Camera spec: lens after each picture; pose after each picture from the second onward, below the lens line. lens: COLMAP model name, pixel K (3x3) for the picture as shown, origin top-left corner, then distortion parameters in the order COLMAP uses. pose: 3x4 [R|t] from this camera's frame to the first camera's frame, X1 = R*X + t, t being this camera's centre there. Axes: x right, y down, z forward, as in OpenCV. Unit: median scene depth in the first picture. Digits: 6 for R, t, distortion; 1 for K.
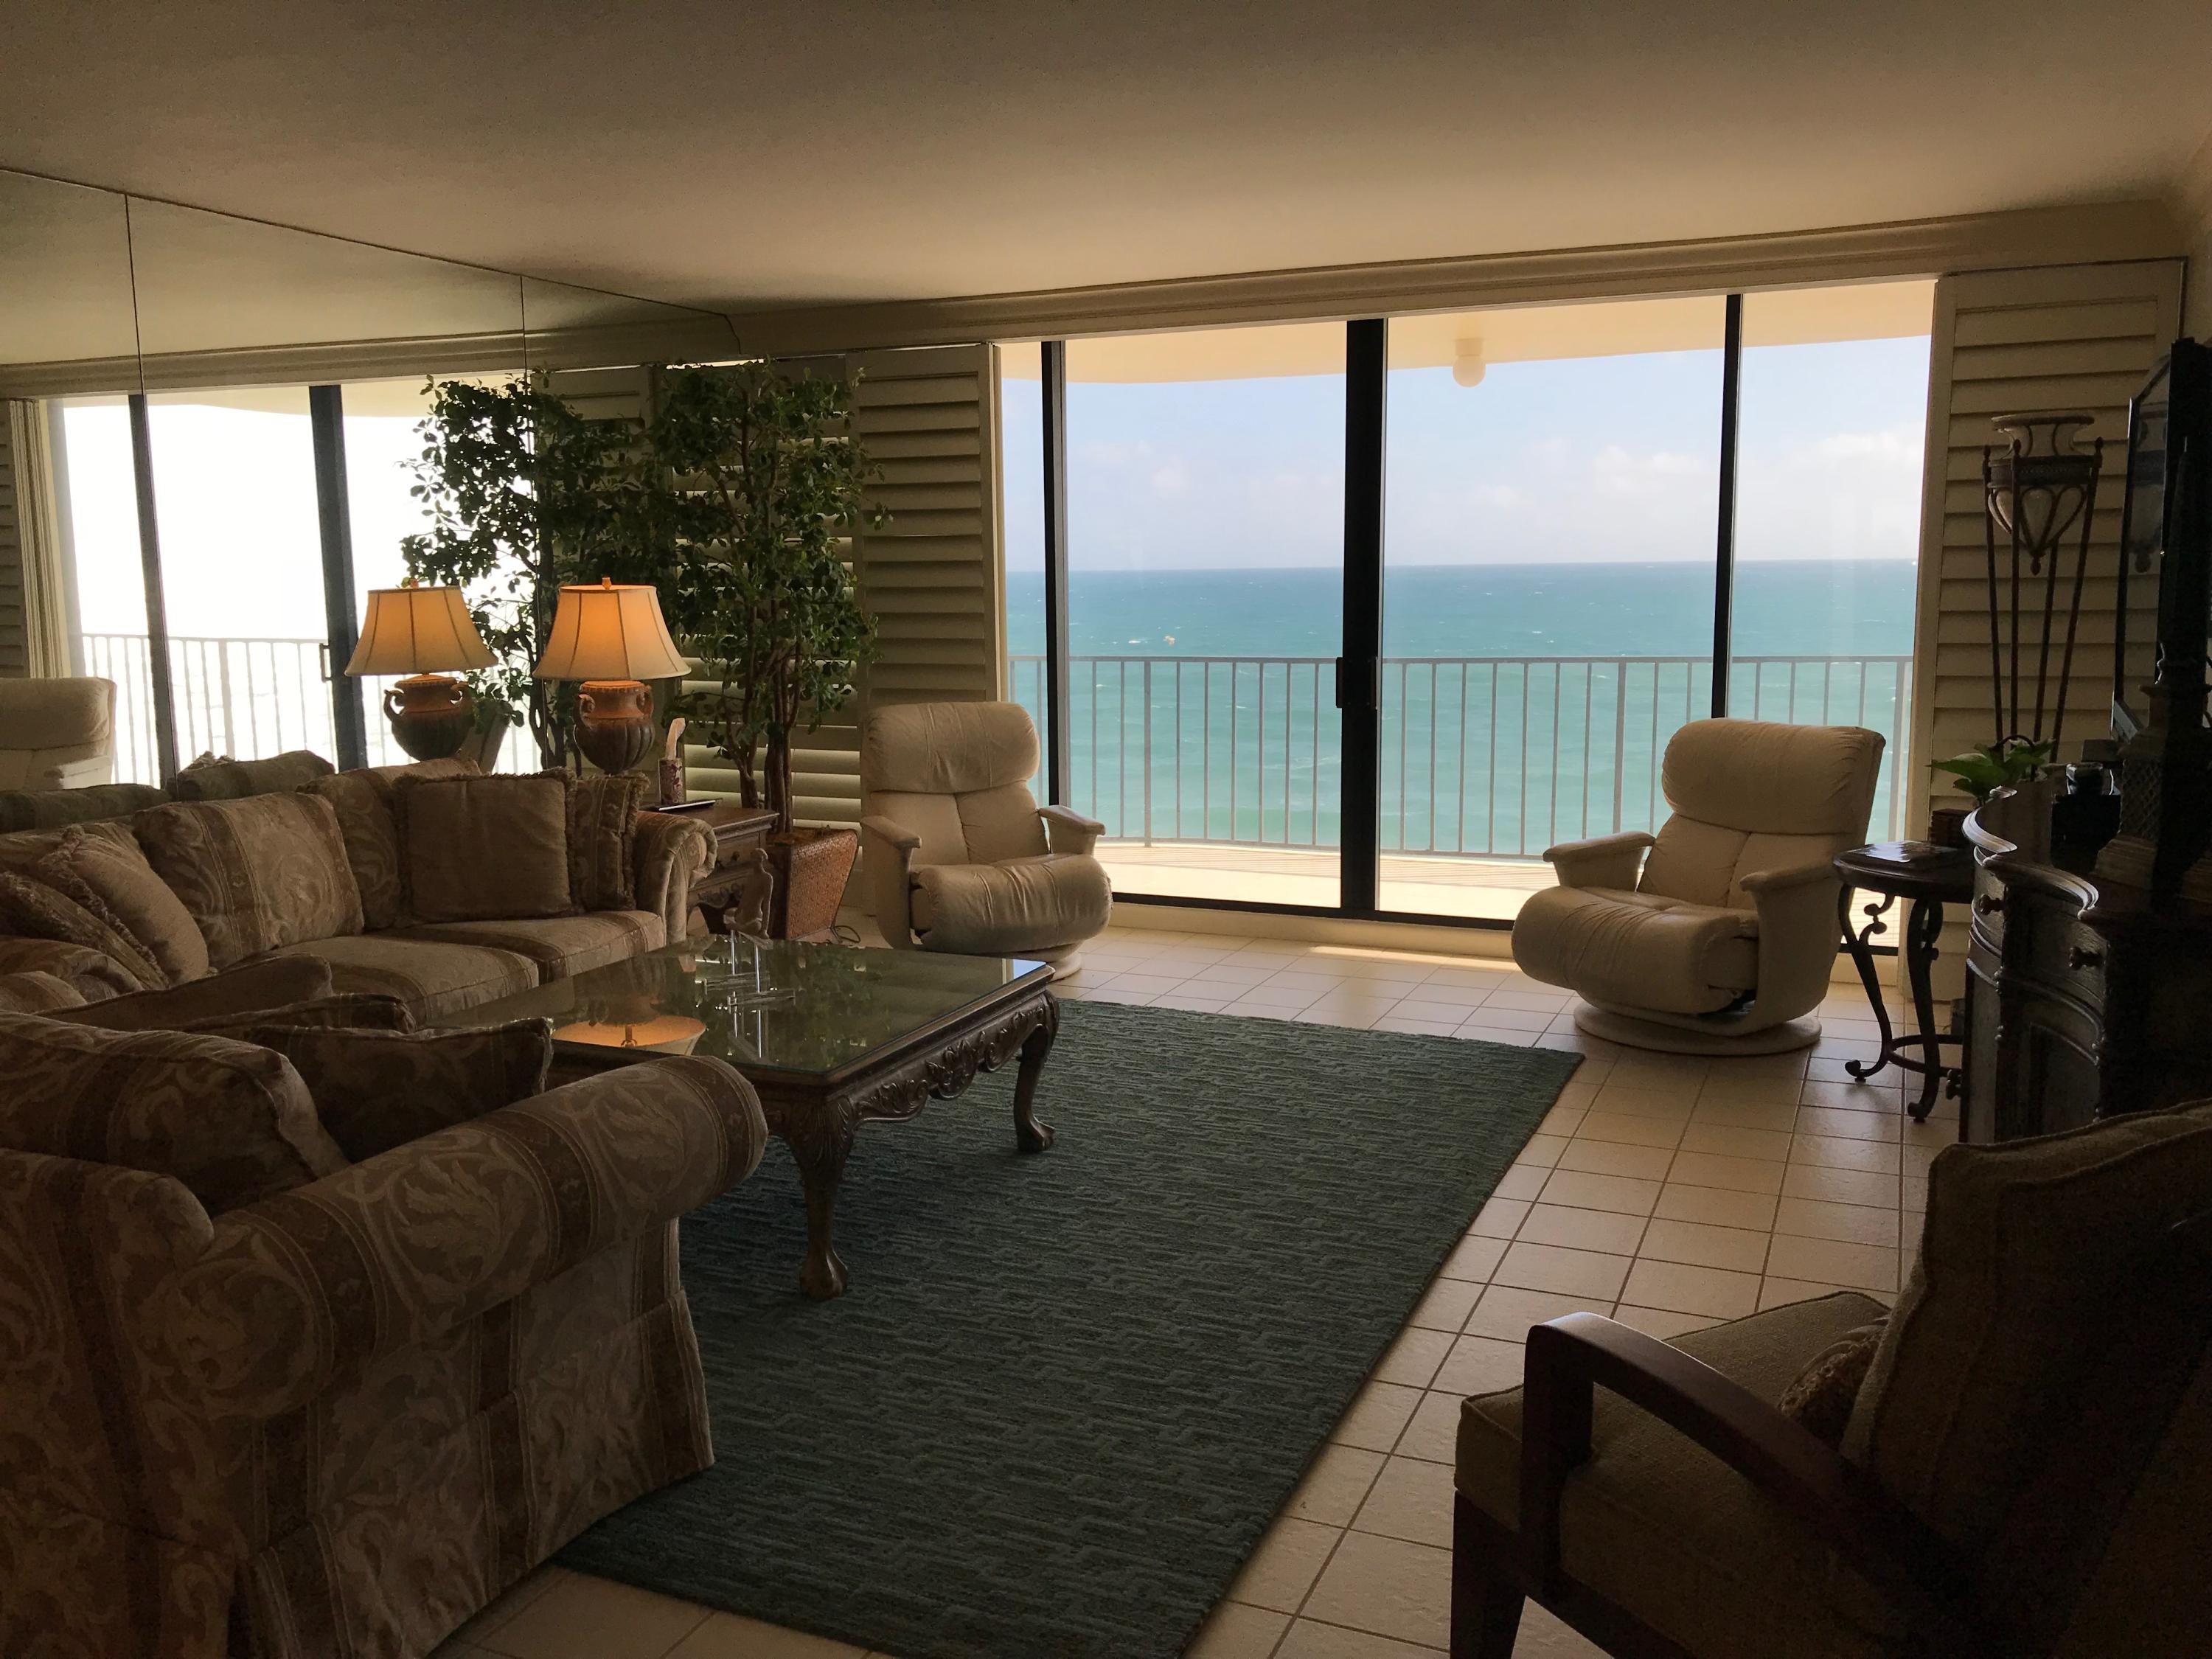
lens RADIAL K [[1831.6, 0, 1085.6], [0, 1831.6, 839.9], [0, 0, 1]] dist [0.009175, -0.006056]
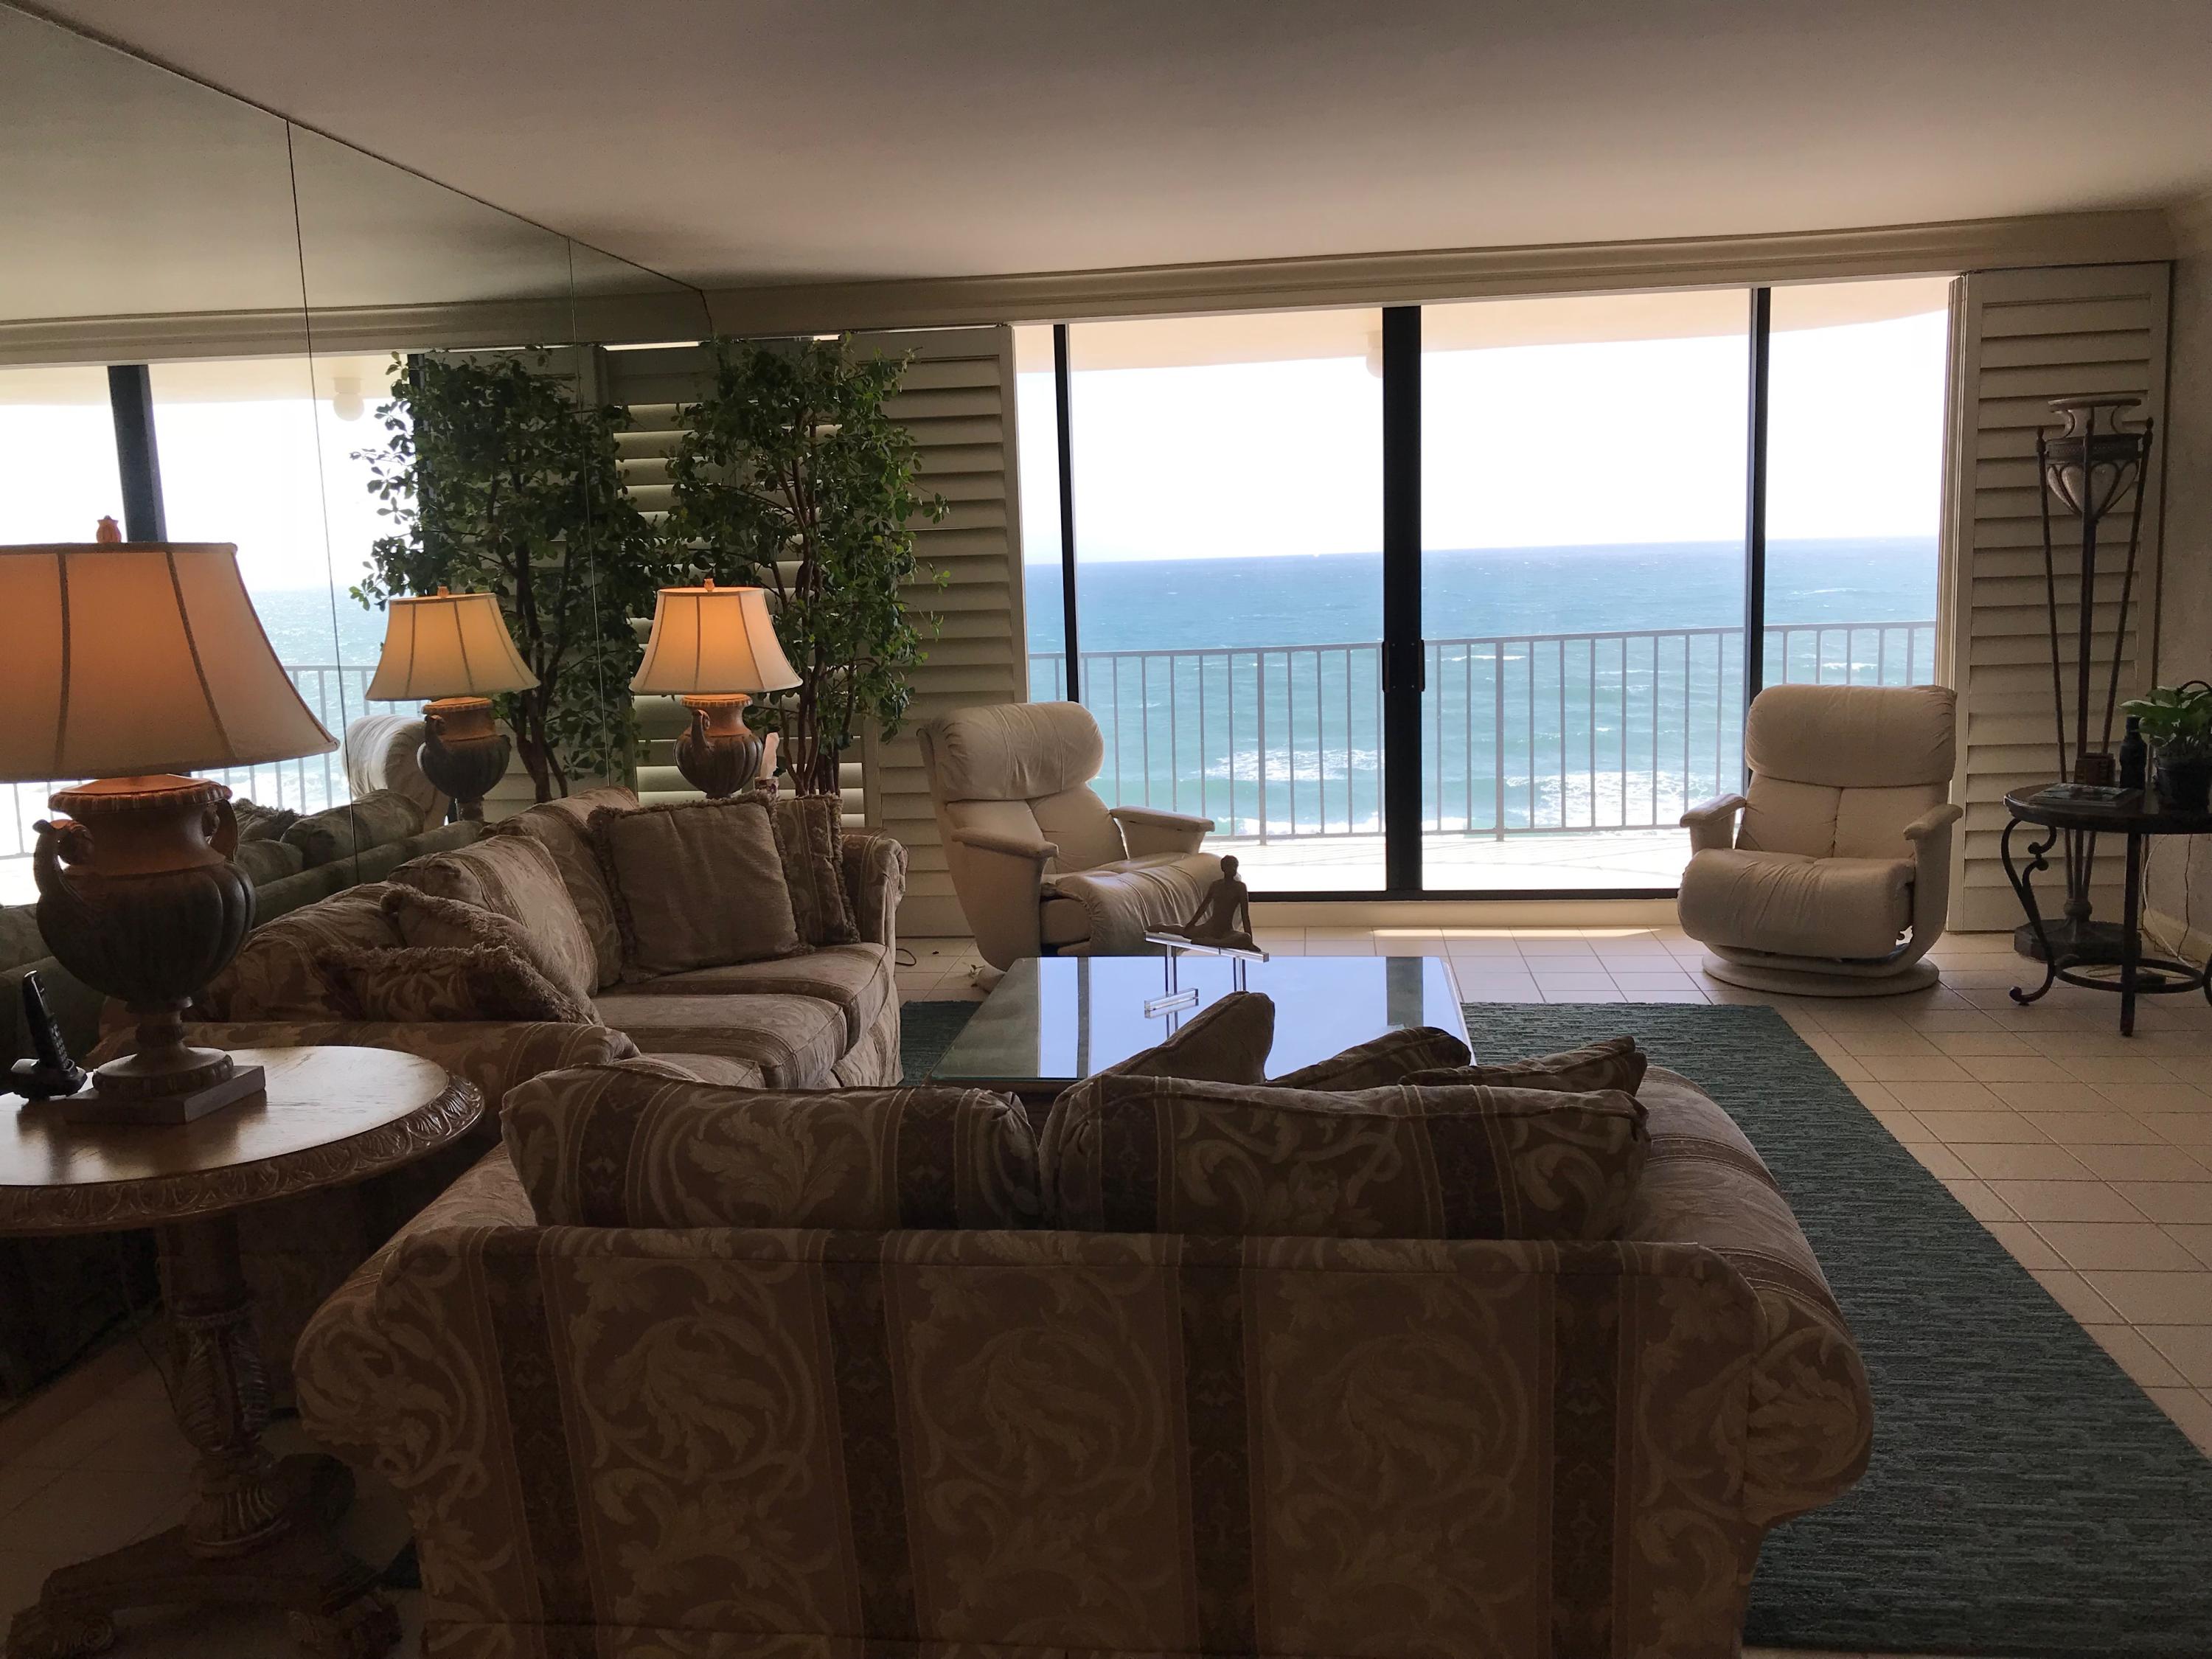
lens RADIAL K [[1831.6, 0, 1095.5], [0, 1831.6, 837.2], [0, 0, 1]] dist [0.009175, -0.006056]
pose [[0.955891, -0.064602, 0.286529, -0.334074], [0.066088, 0.997804, 0.004492, -0.008344], [-0.286190, 0.014642, 0.958061, 0.089991]]
